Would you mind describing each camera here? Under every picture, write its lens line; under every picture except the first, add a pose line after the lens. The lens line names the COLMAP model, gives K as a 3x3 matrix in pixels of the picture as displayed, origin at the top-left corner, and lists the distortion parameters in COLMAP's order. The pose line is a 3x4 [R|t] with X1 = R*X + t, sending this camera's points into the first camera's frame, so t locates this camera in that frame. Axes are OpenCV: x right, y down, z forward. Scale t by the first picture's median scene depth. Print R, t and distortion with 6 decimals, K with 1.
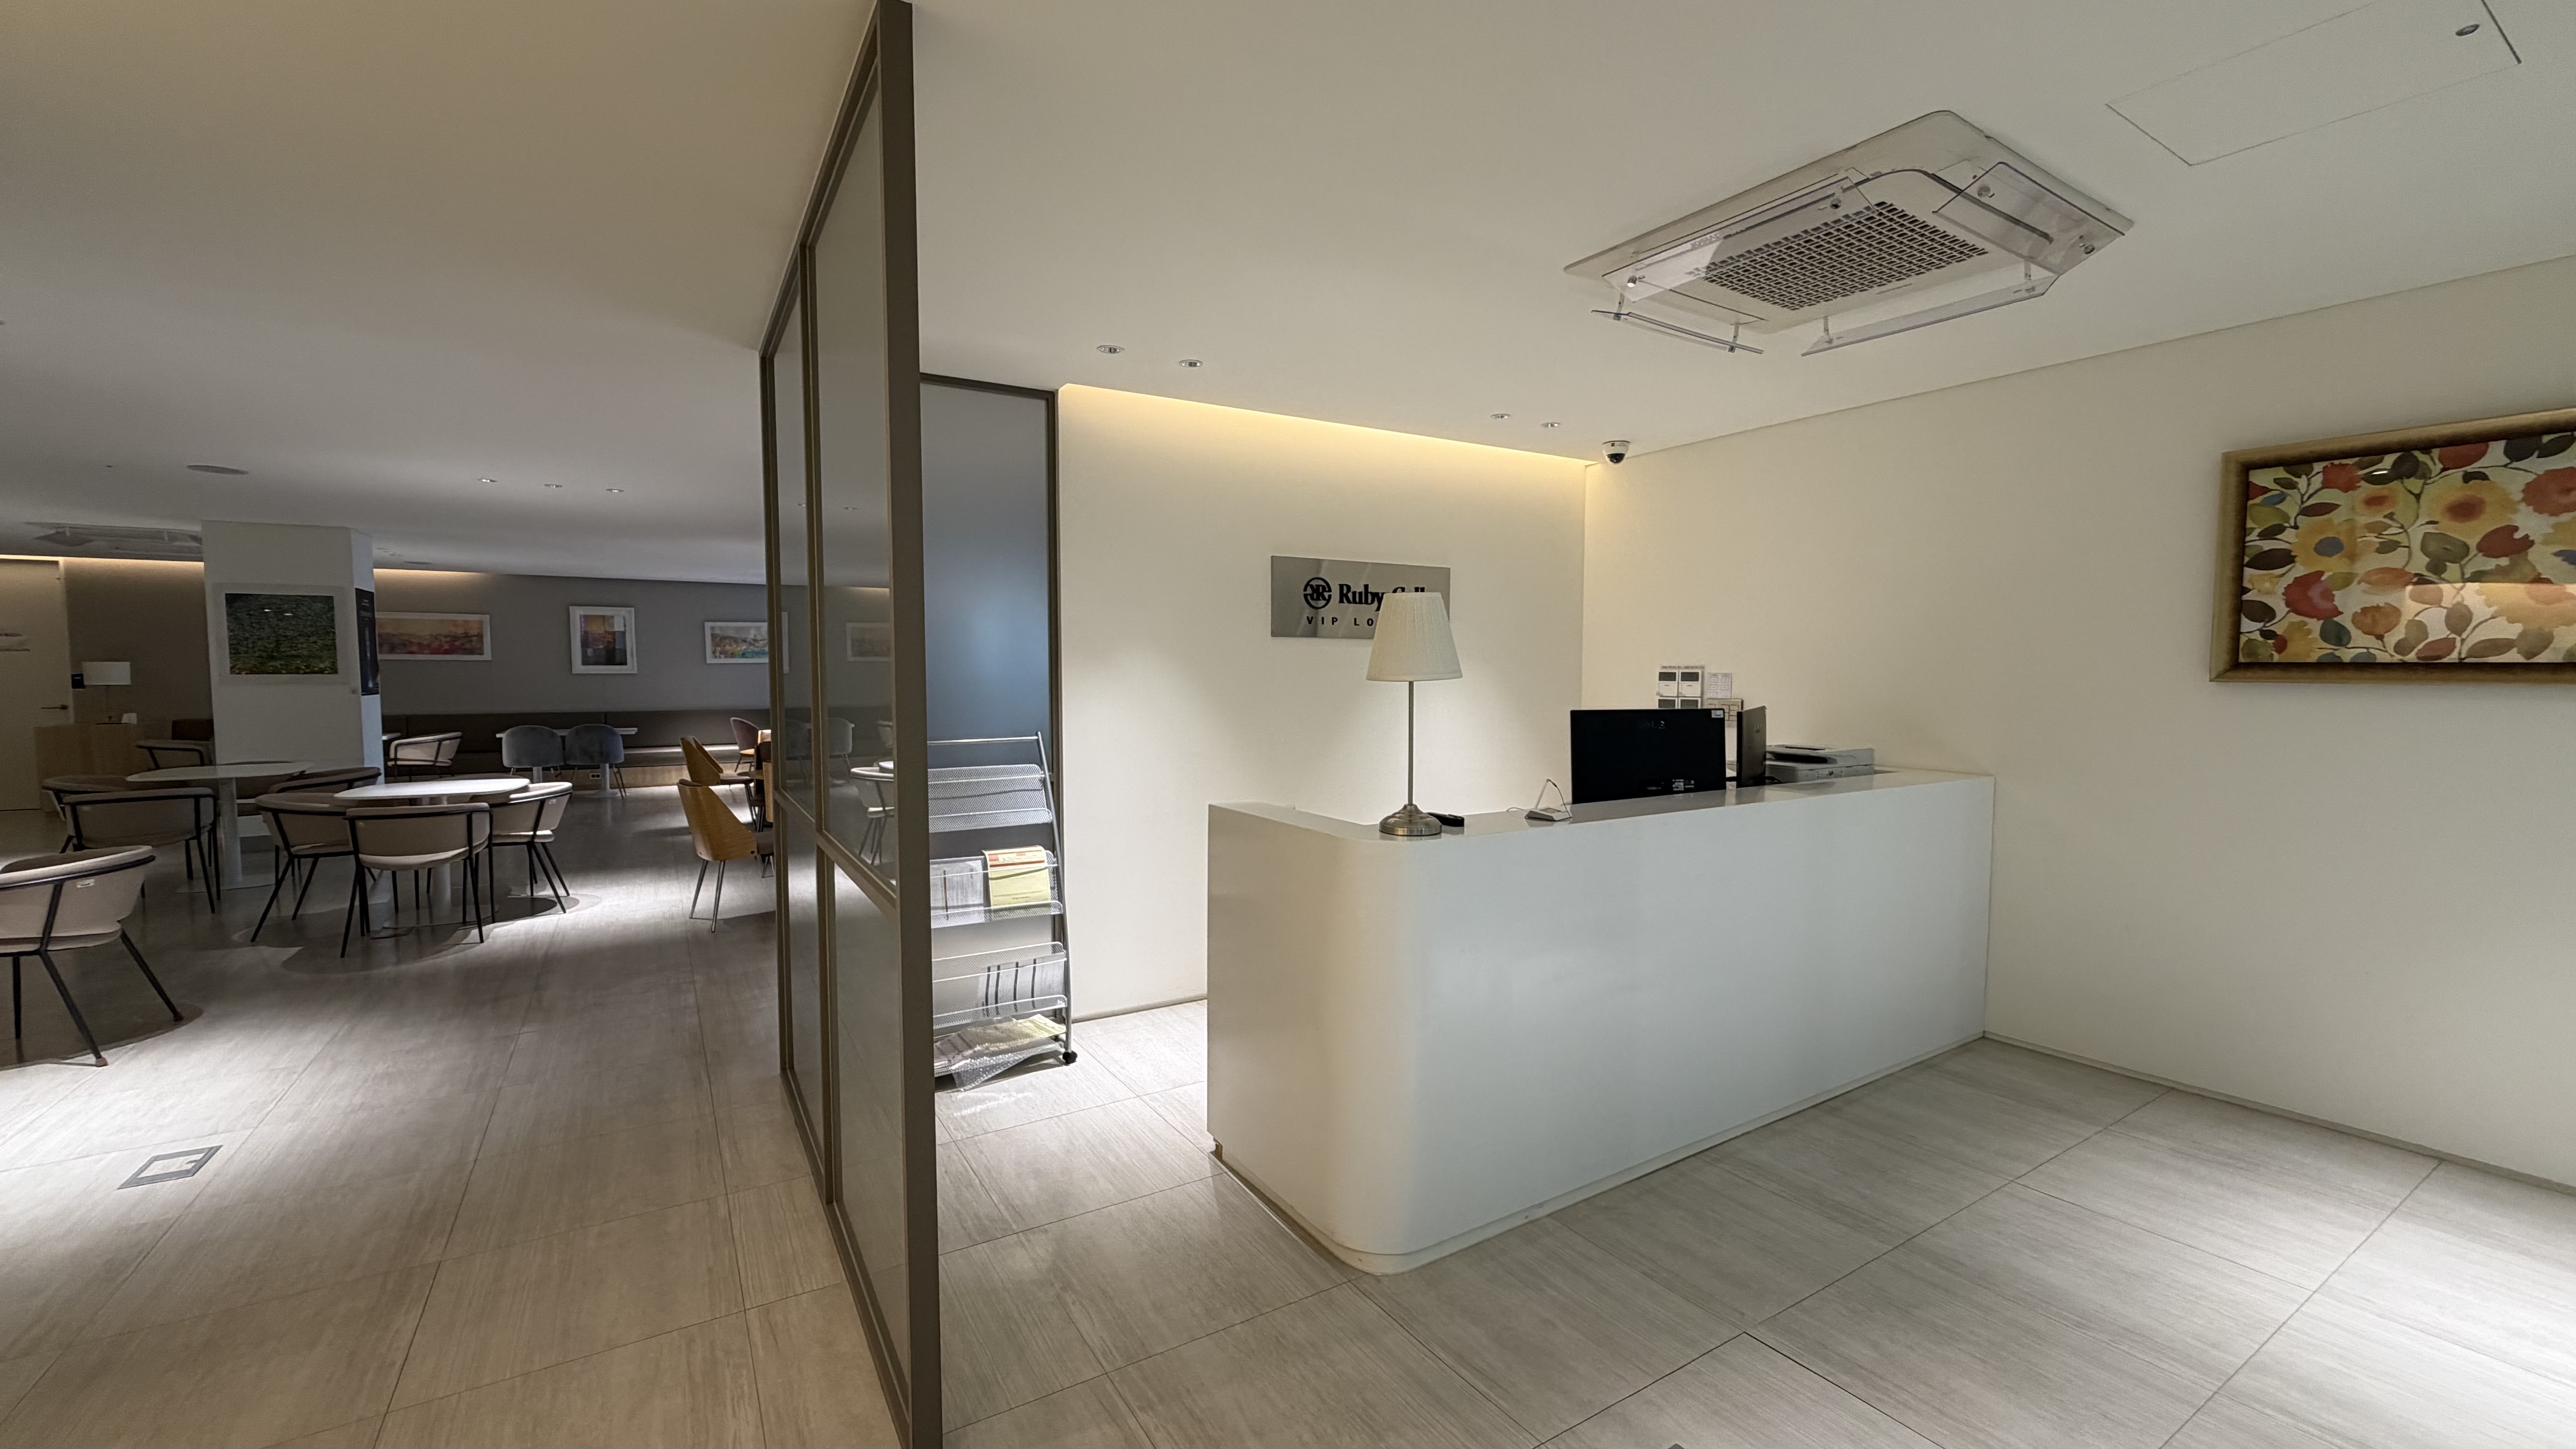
lens RADIAL K [[1019.4, 0, 1280.3], [0, 1019.4, 726.8], [0, 0, 1]] dist [-0.001421, 0.000162]
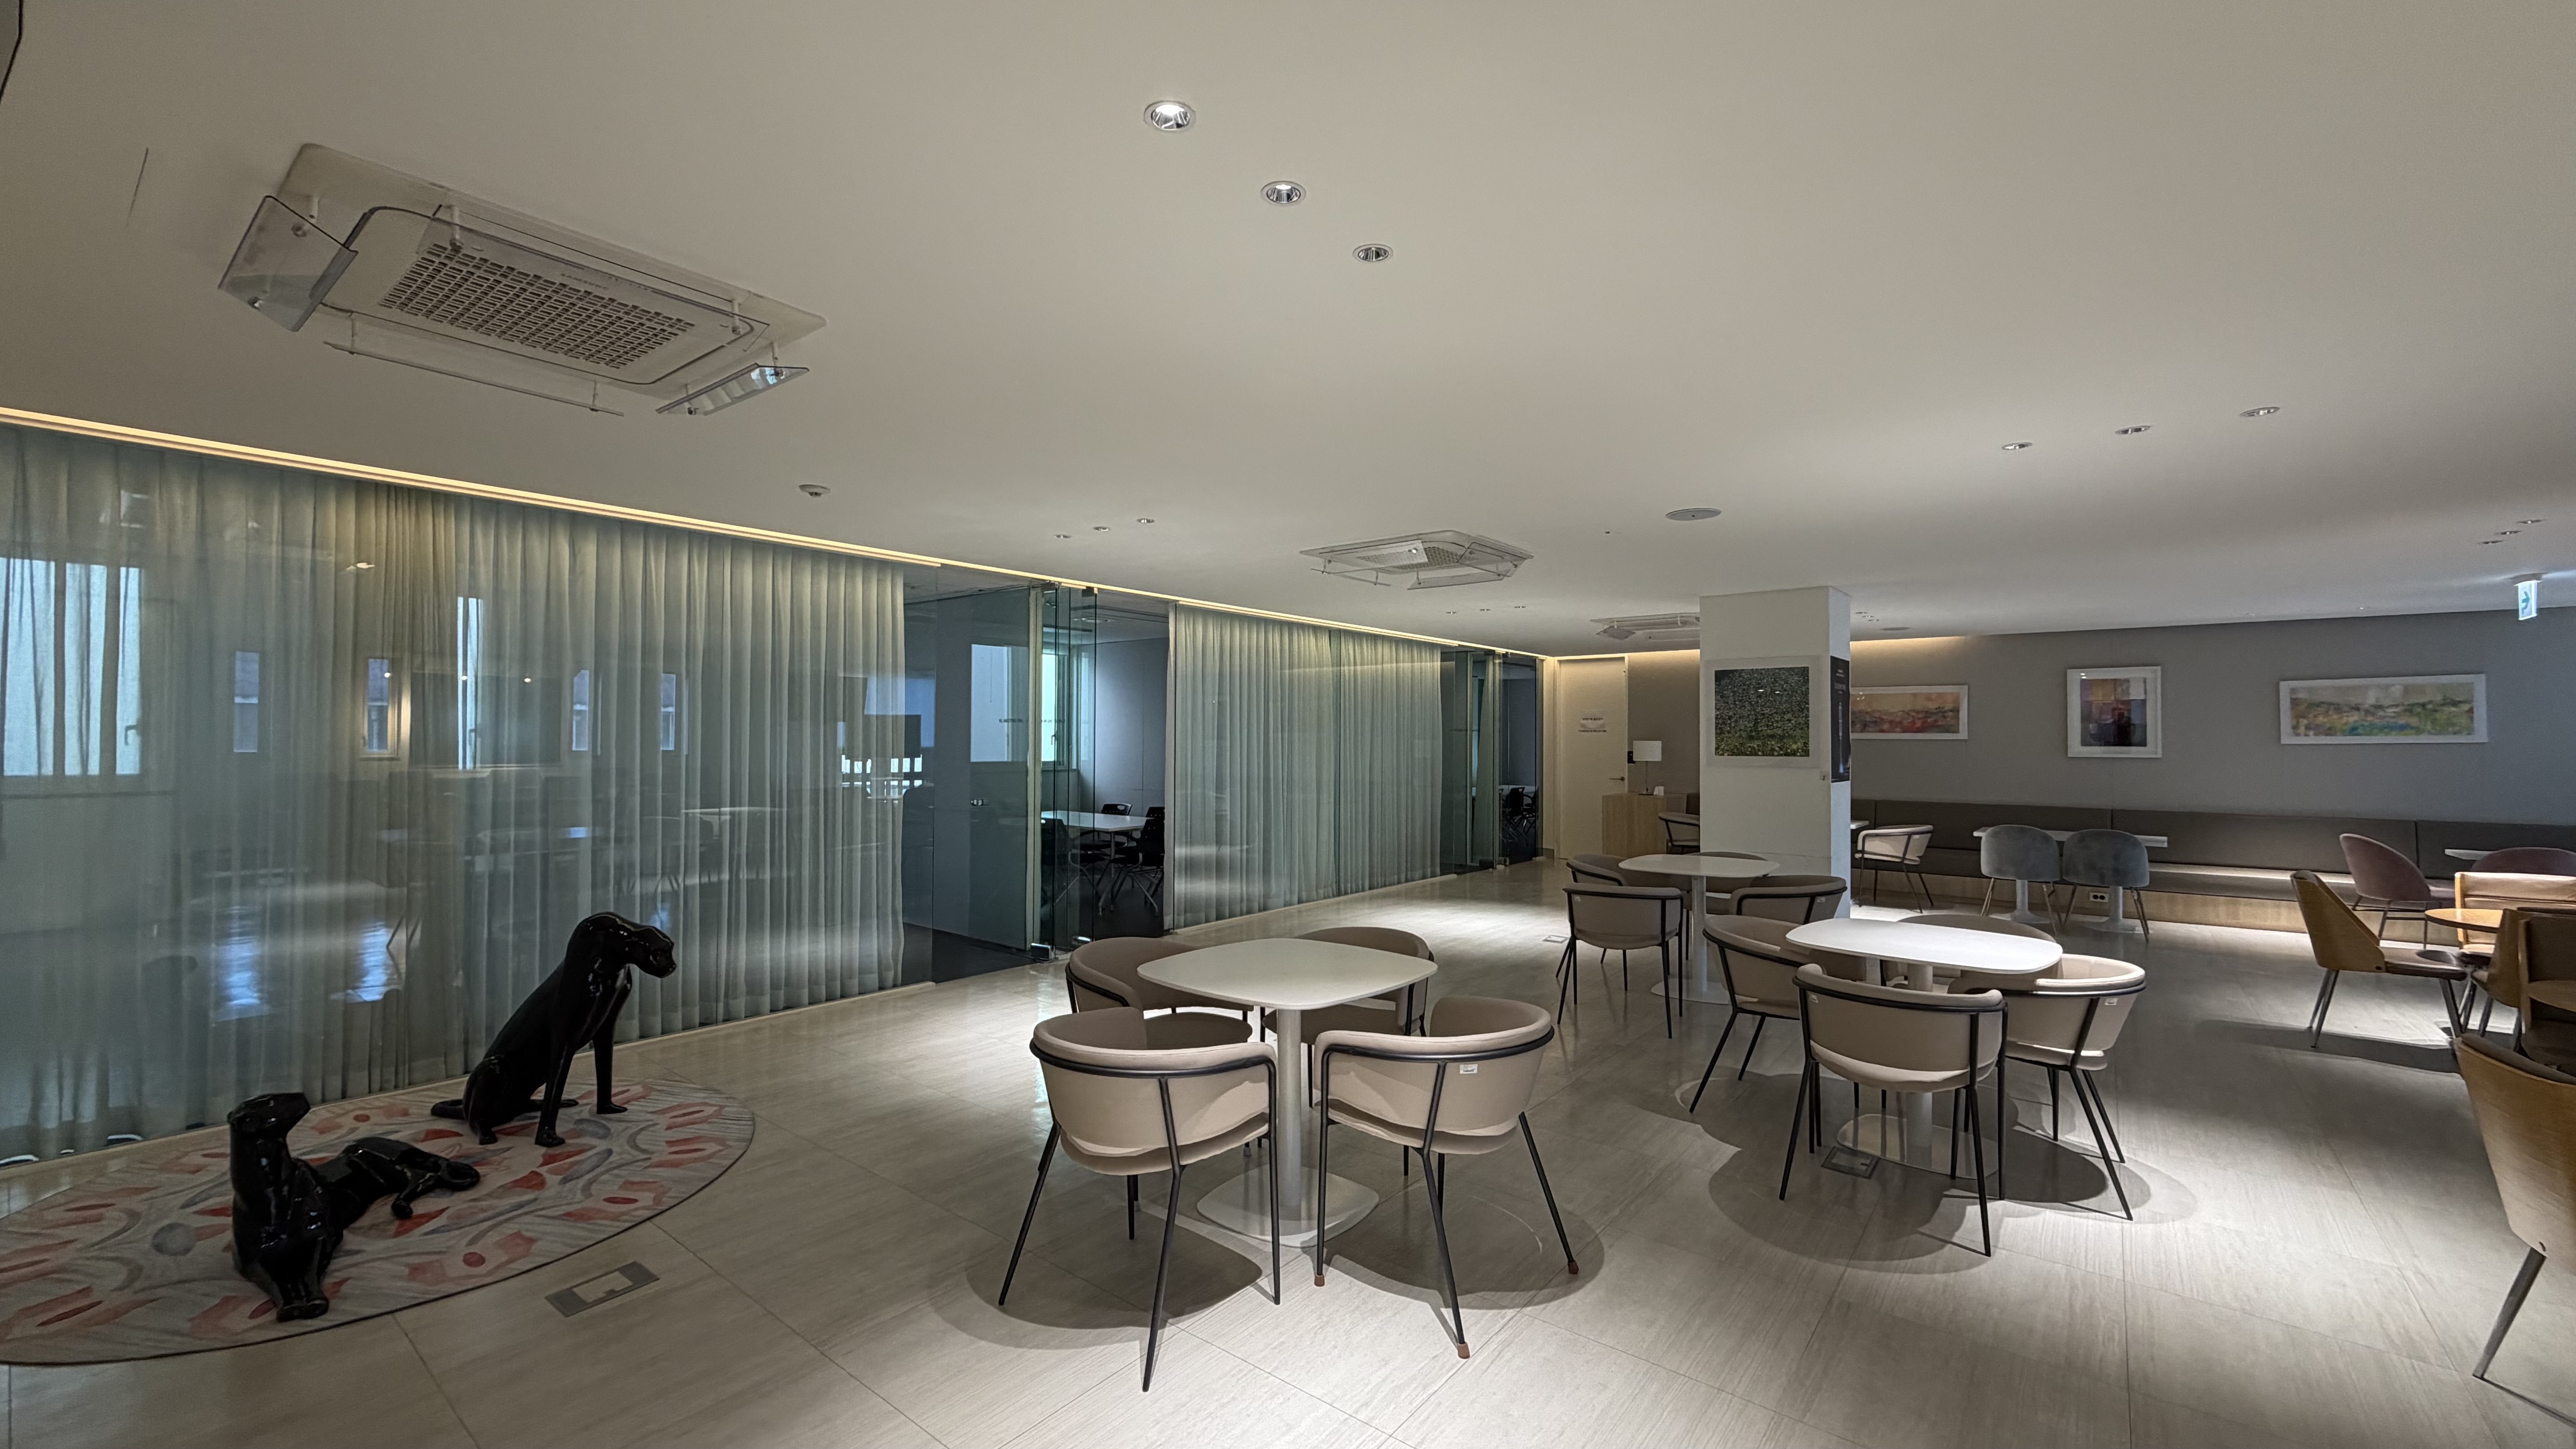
lens RADIAL K [[1019.4, 0, 1280.3], [0, 1019.4, 726.8], [0, 0, 1]] dist [-0.001421, 0.000162]
pose [[0.329141, -0.011103, -0.944215, -0.246113], [-0.059904, 0.997671, -0.032613, -0.021096], [0.942379, 0.067297, 0.327710, 0.280076]]
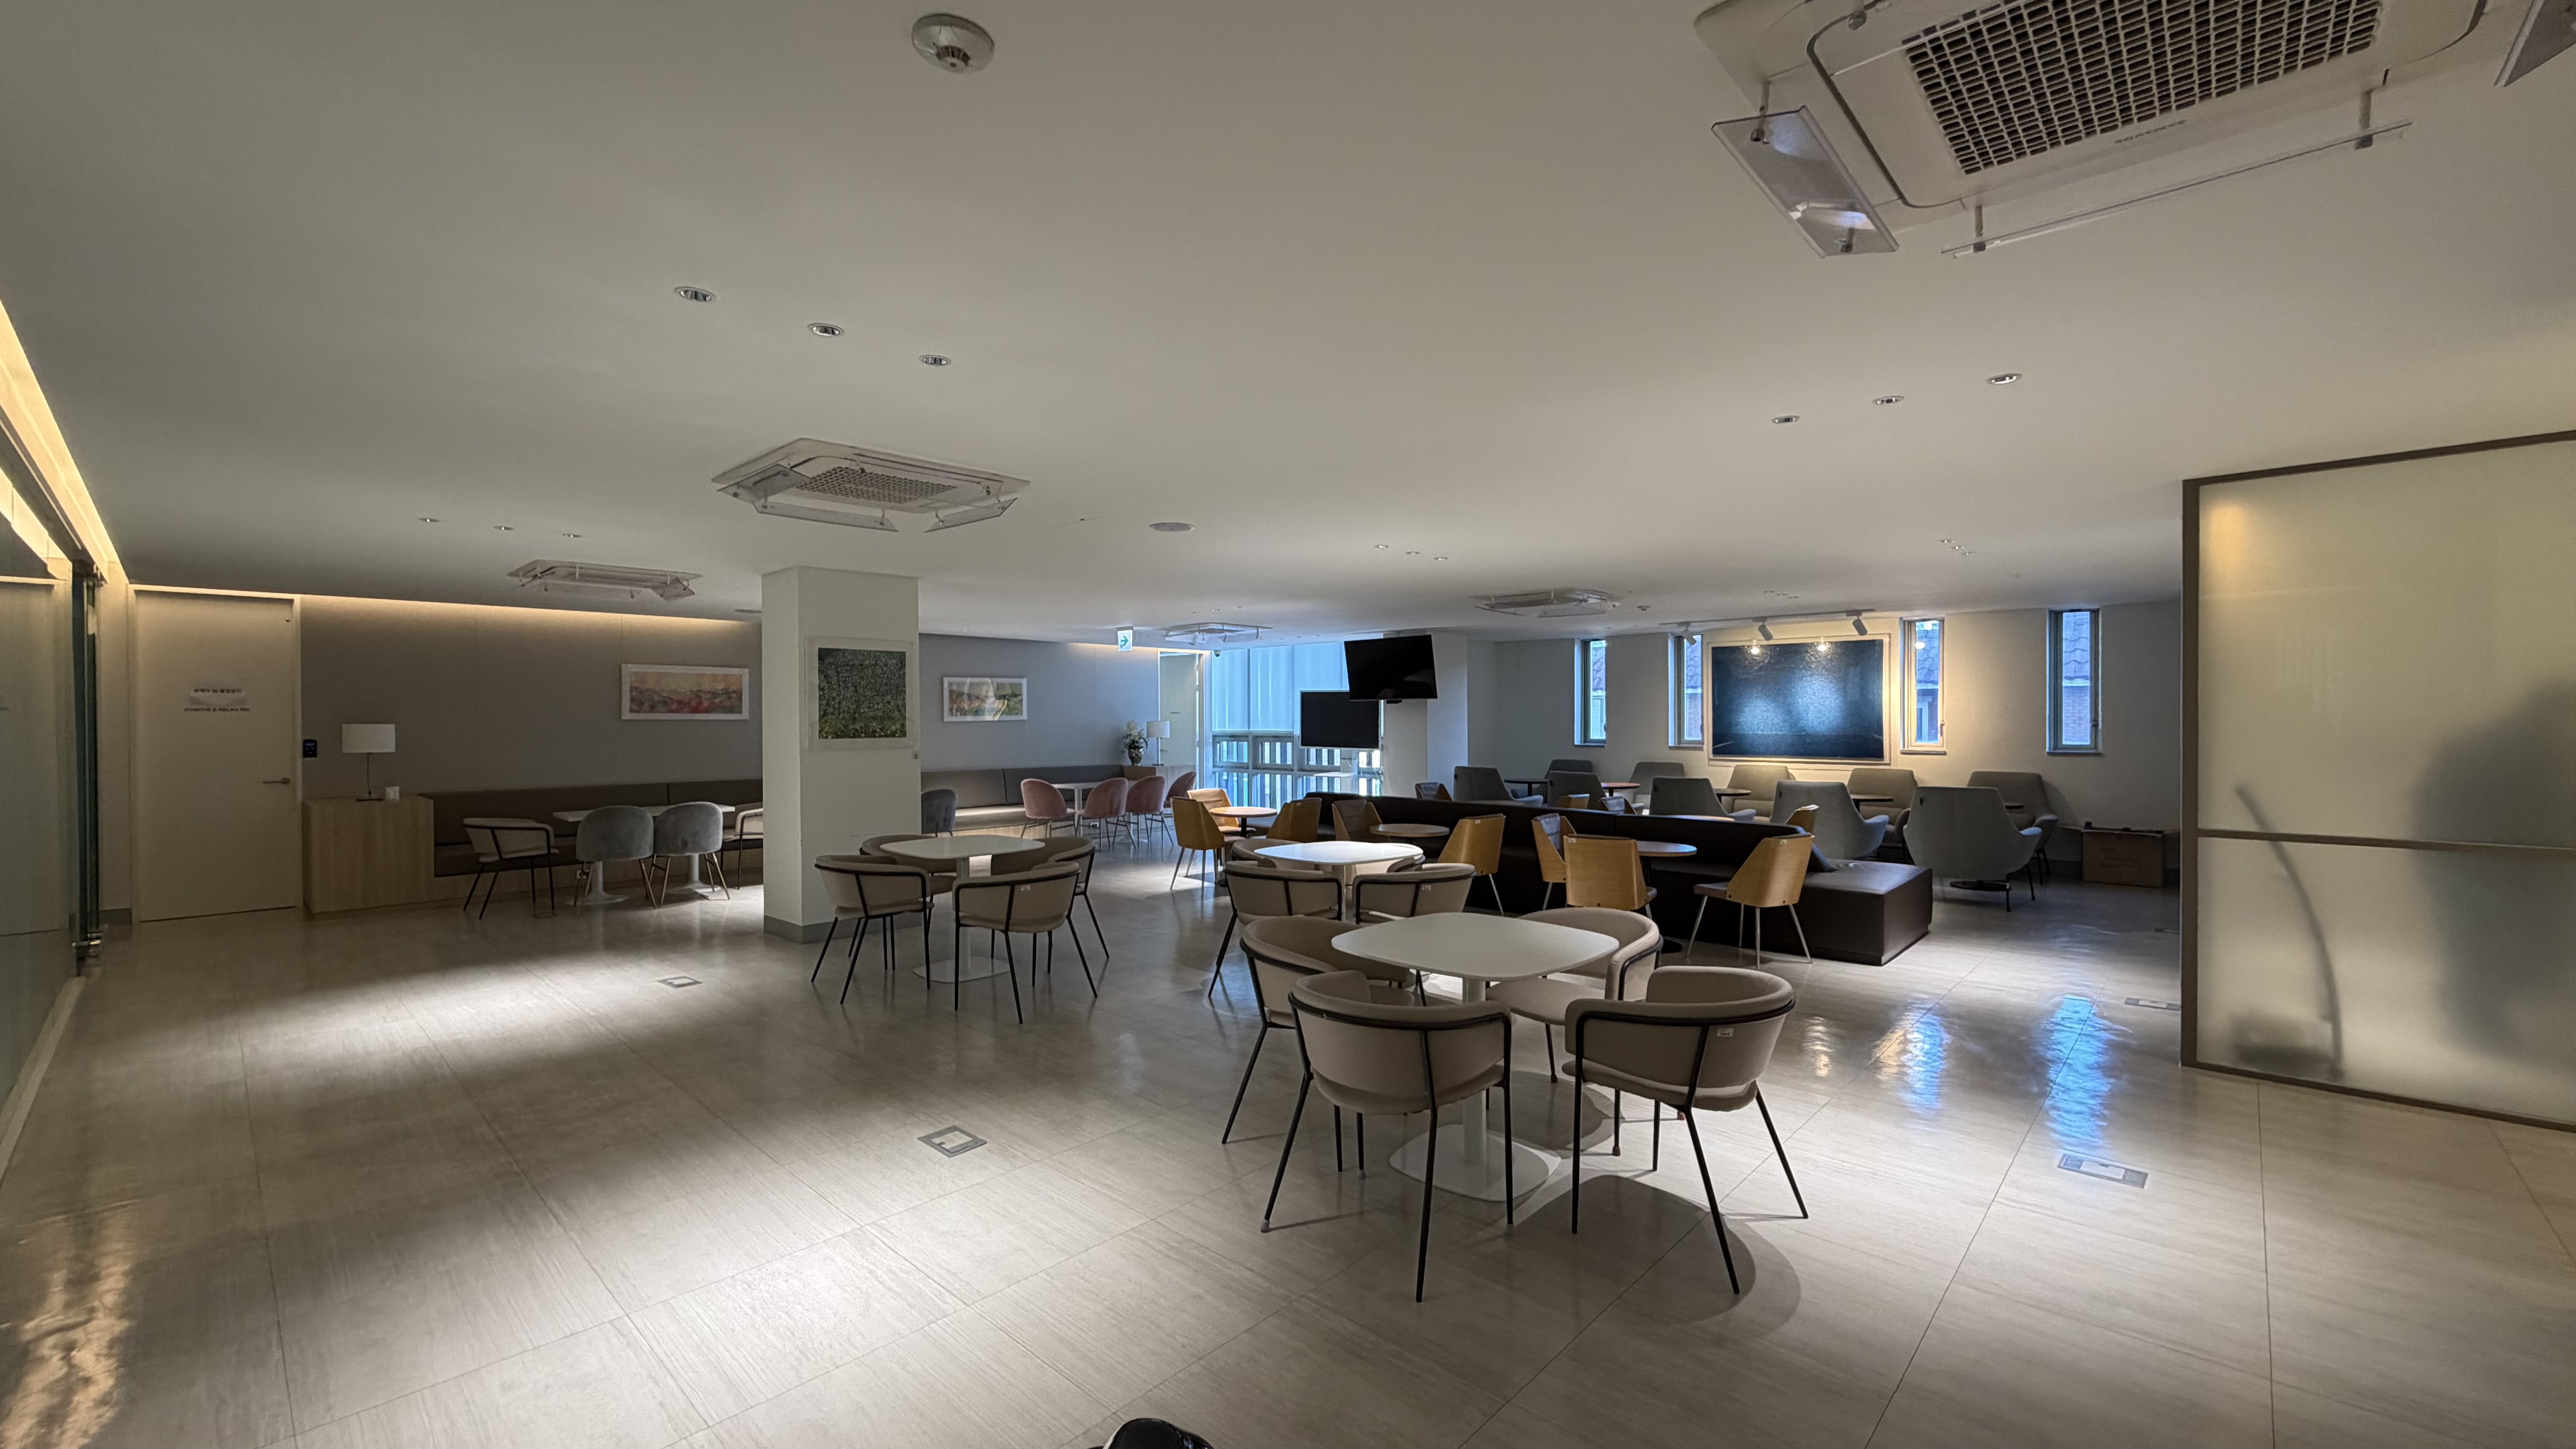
lens RADIAL K [[1019.4, 0, 1280.3], [0, 1019.4, 726.8], [0, 0, 1]] dist [-0.001421, 0.000162]
pose [[0.968504, -0.008408, 0.248856, -0.785061], [0.021685, 0.998481, -0.050659, -0.005888], [-0.248052, 0.054460, 0.967215, 0.039853]]
